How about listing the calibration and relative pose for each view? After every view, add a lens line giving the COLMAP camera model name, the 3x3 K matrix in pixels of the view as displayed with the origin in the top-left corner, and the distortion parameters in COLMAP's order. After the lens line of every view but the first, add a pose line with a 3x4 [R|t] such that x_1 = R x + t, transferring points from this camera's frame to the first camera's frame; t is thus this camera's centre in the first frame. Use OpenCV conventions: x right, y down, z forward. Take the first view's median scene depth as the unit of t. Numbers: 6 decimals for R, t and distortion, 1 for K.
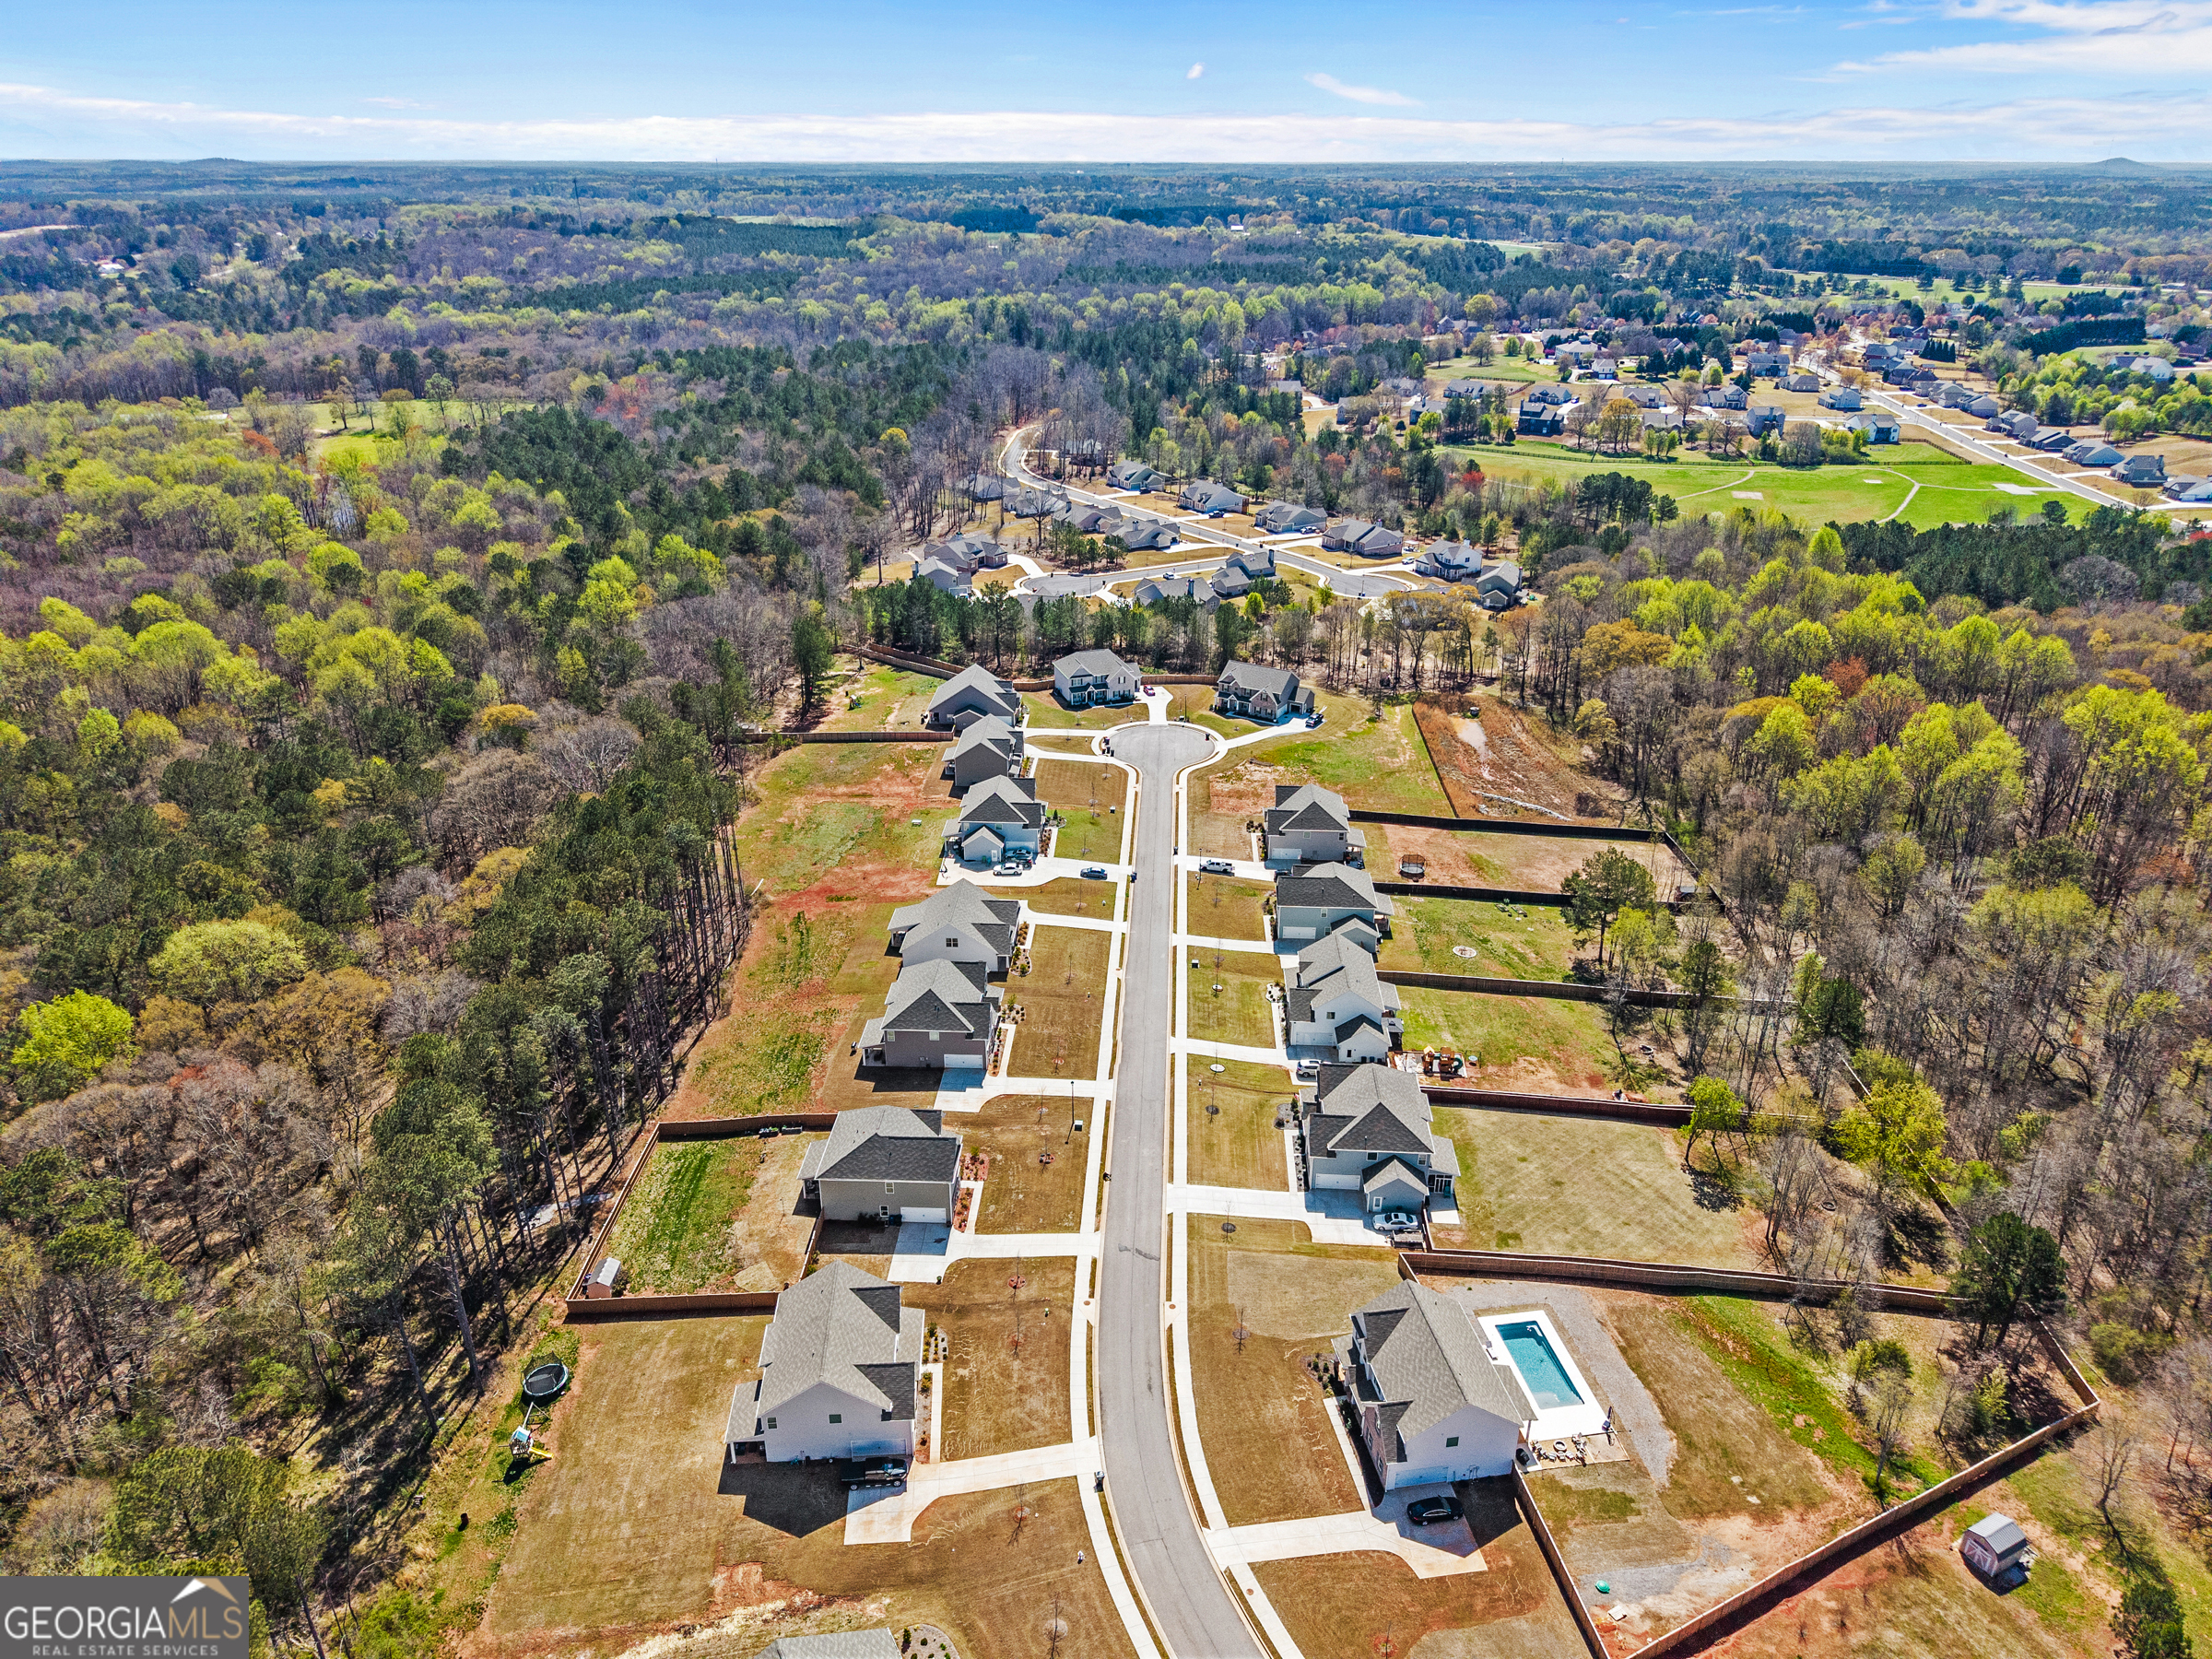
lens RADIAL K [[1480.7, 0, 1106.0], [0, 1480.7, 829.5], [0, 0, 1]] dist [0.046487, -0.073165]
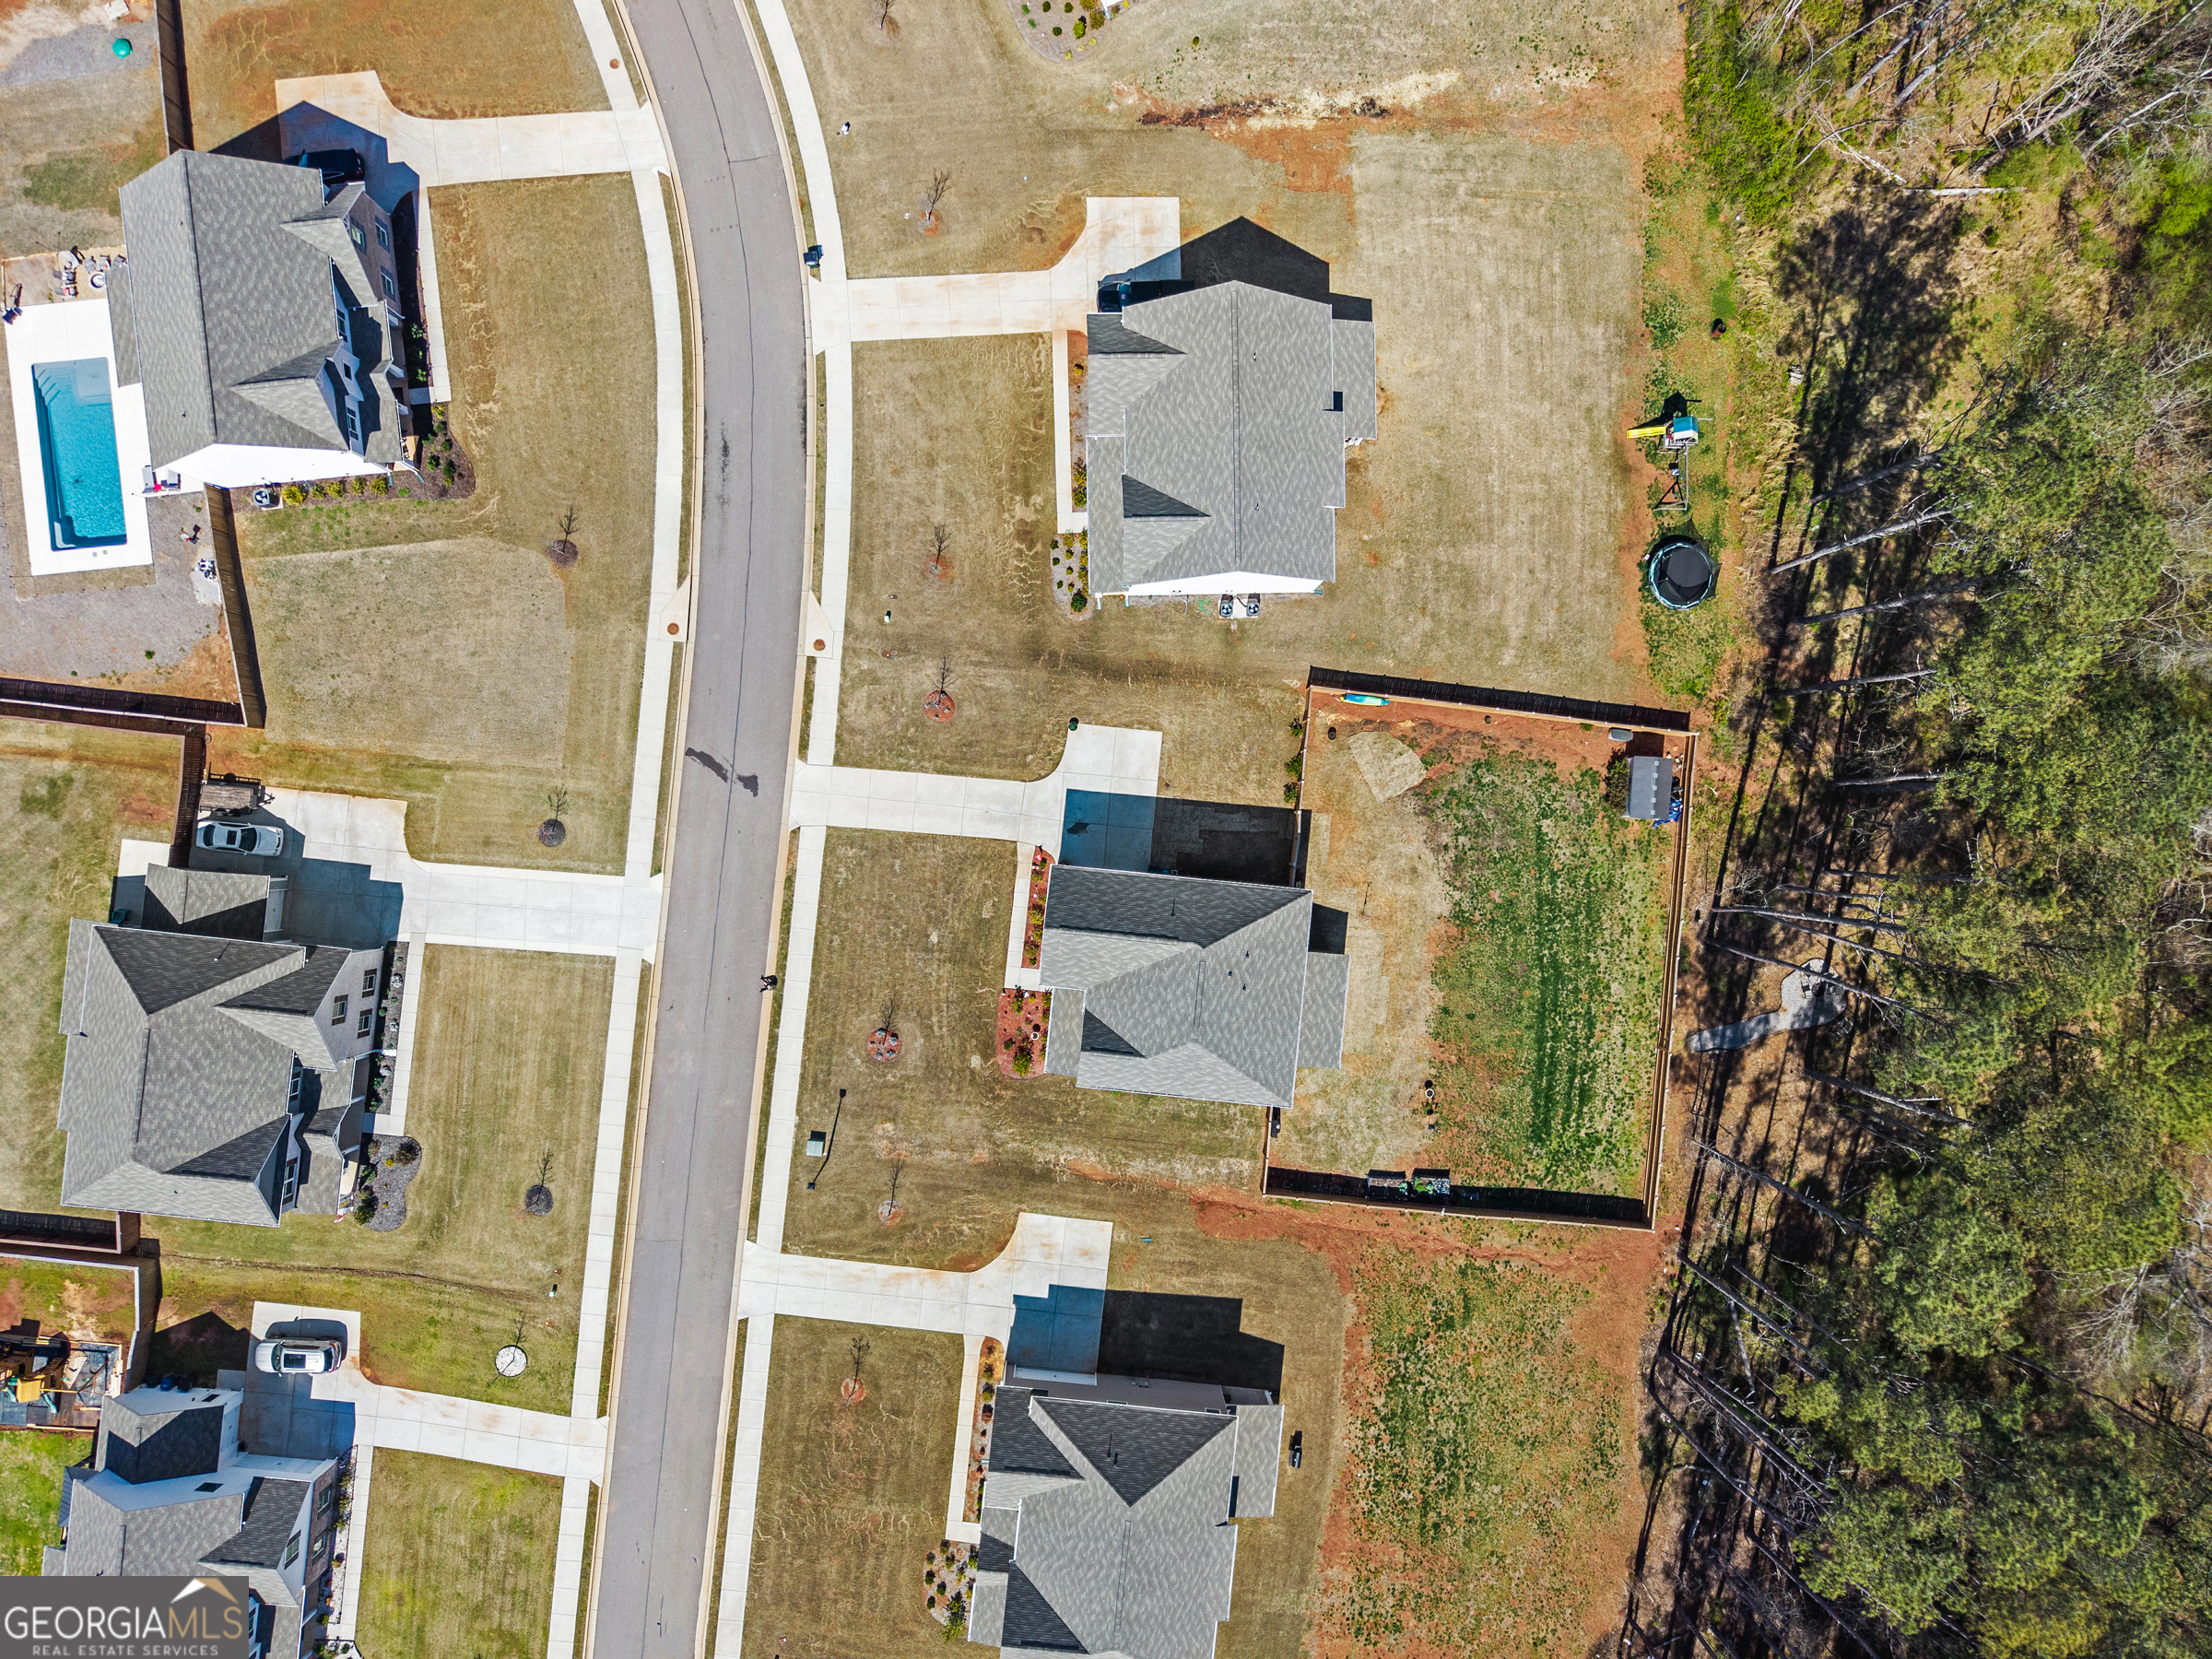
lens RADIAL K [[1517.8, 0, 1106.0], [0, 1517.8, 829.5], [0, 0, 1]] dist [0.007624, -0.002408]
pose [[-0.998447, -0.050075, -0.024396, -0.126339], [-0.001159, -0.419202, 0.907892, -0.282927], [-0.055689, 0.906511, 0.418493, 0.888119]]
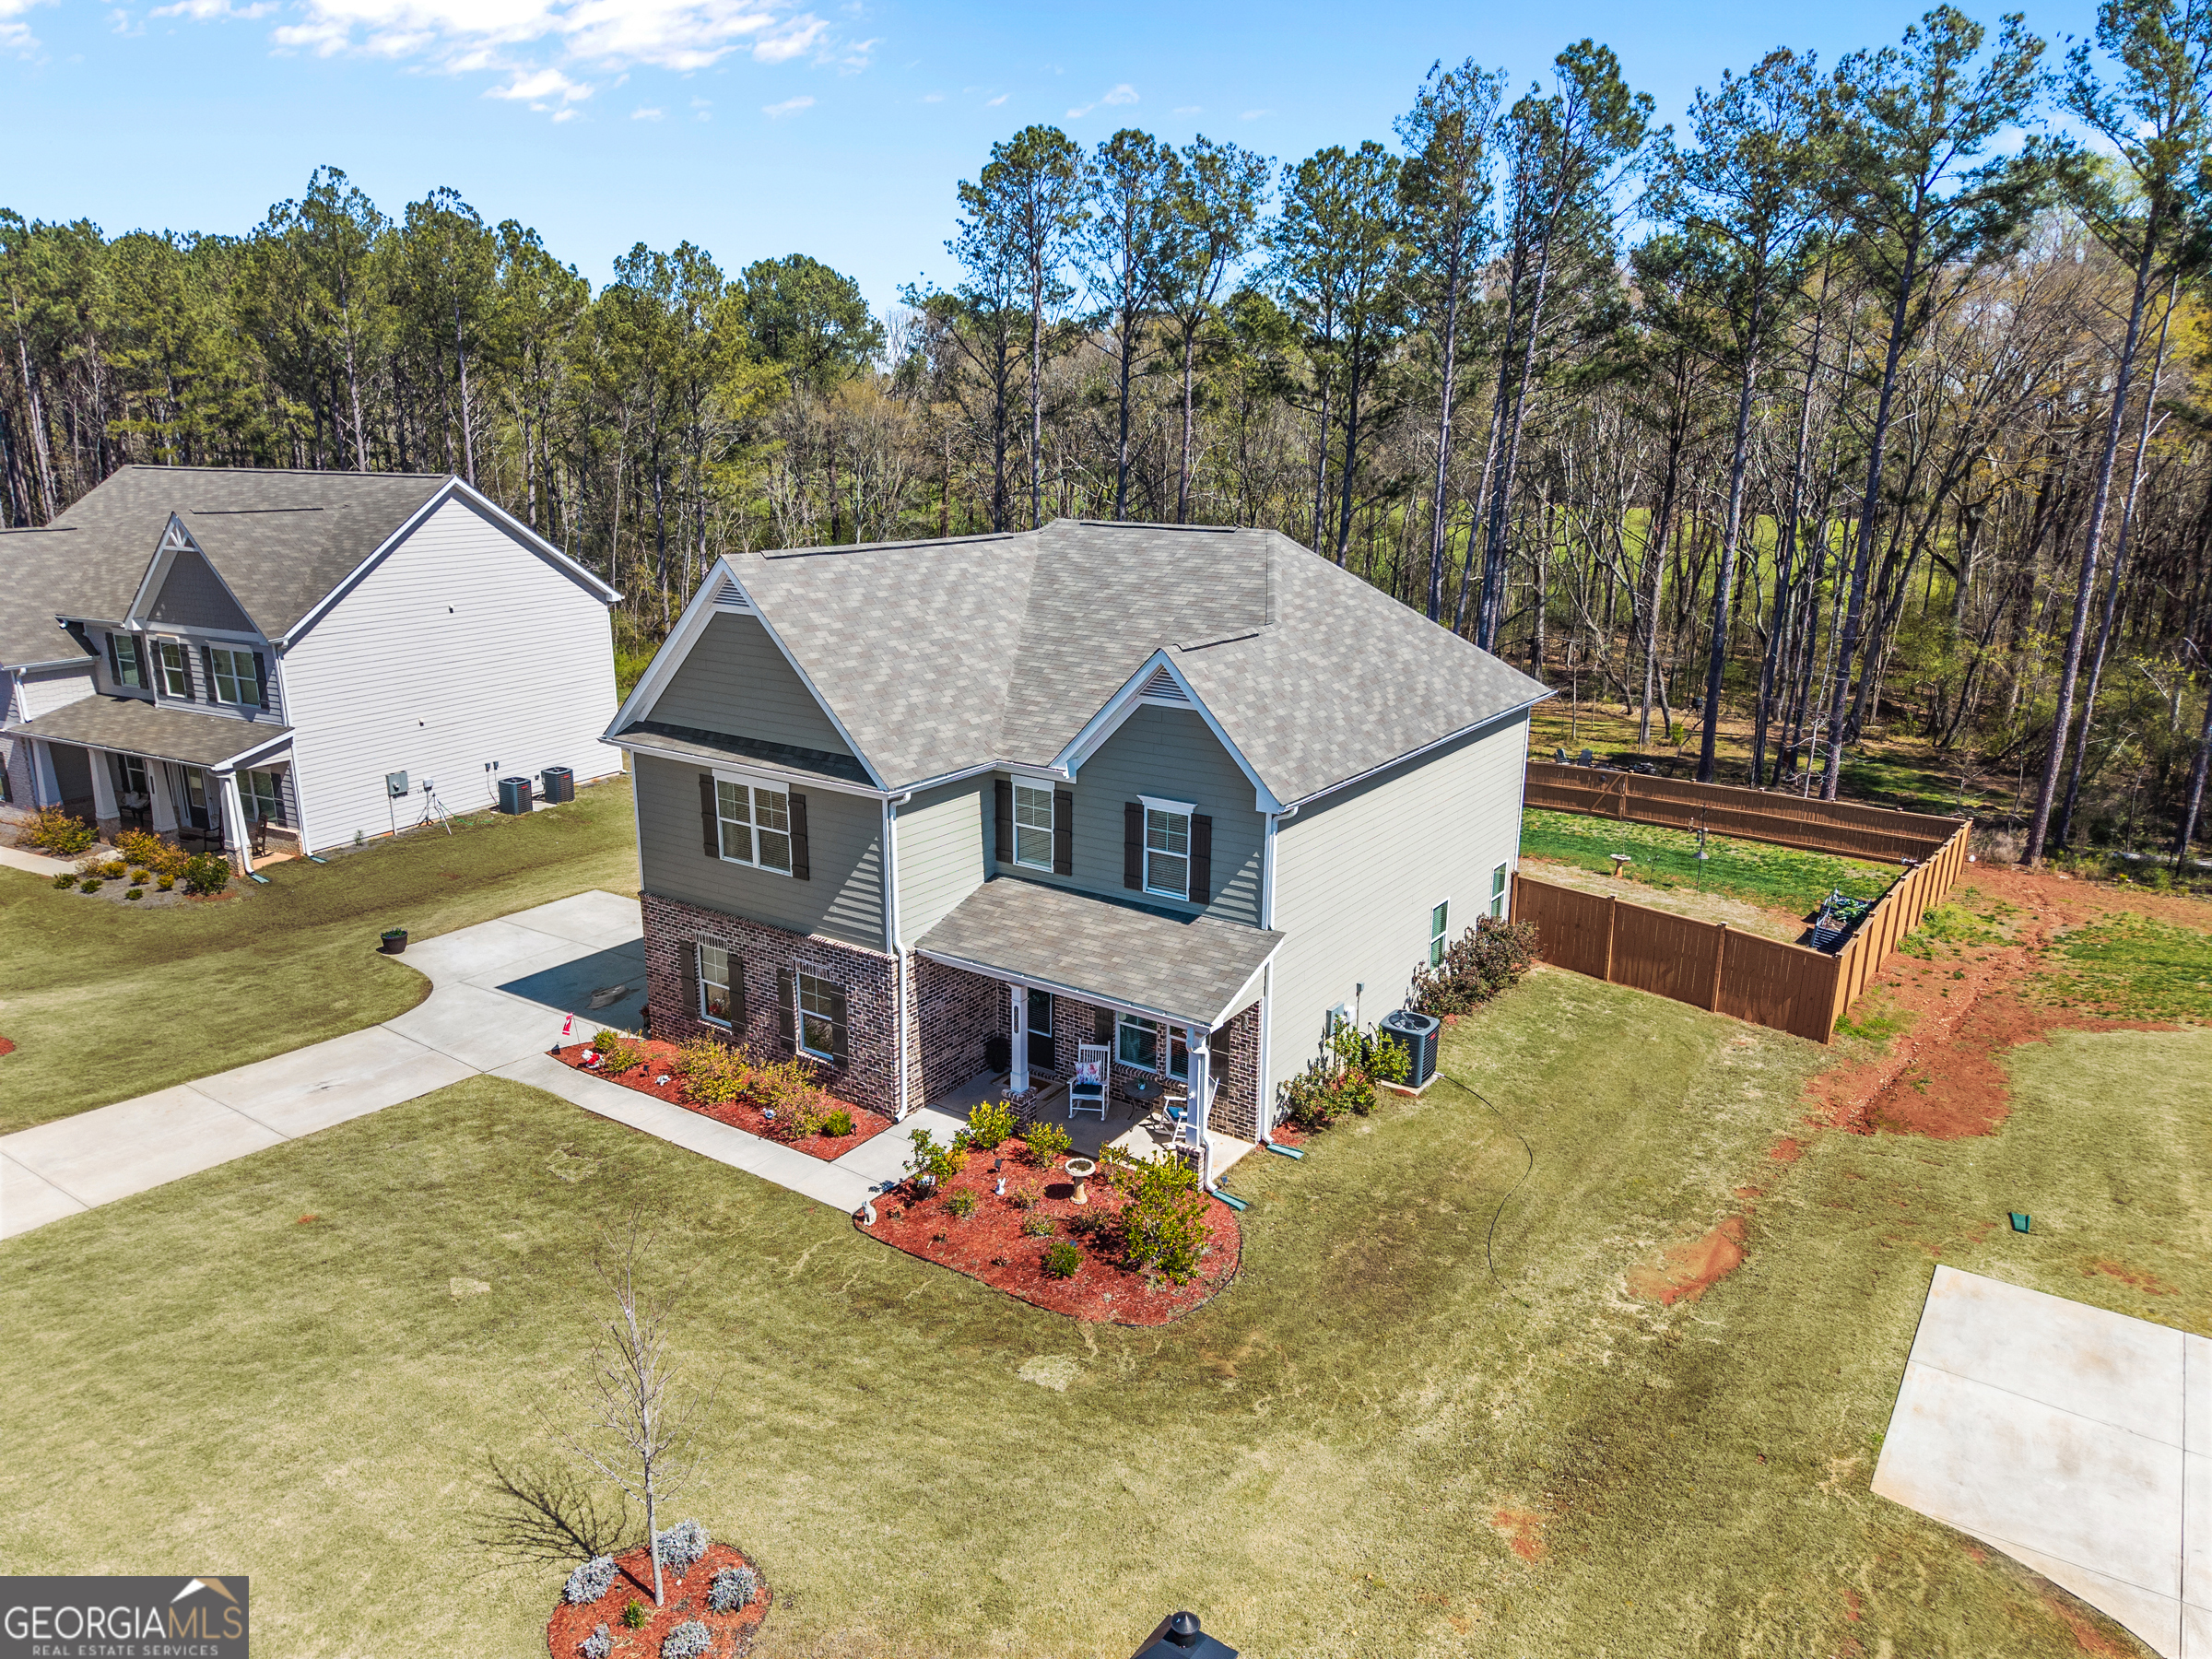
lens RADIAL K [[1451.5, 0, 1106.0], [0, 1451.5, 829.5], [0, 0, 1]] dist [0.038390, -0.059276]
pose [[-0.512622, 0.217561, -0.830594, 0.004967], [-0.372492, 0.815241, 0.443432, 0.179910], [0.773608, 0.536702, -0.336871, 1.285131]]
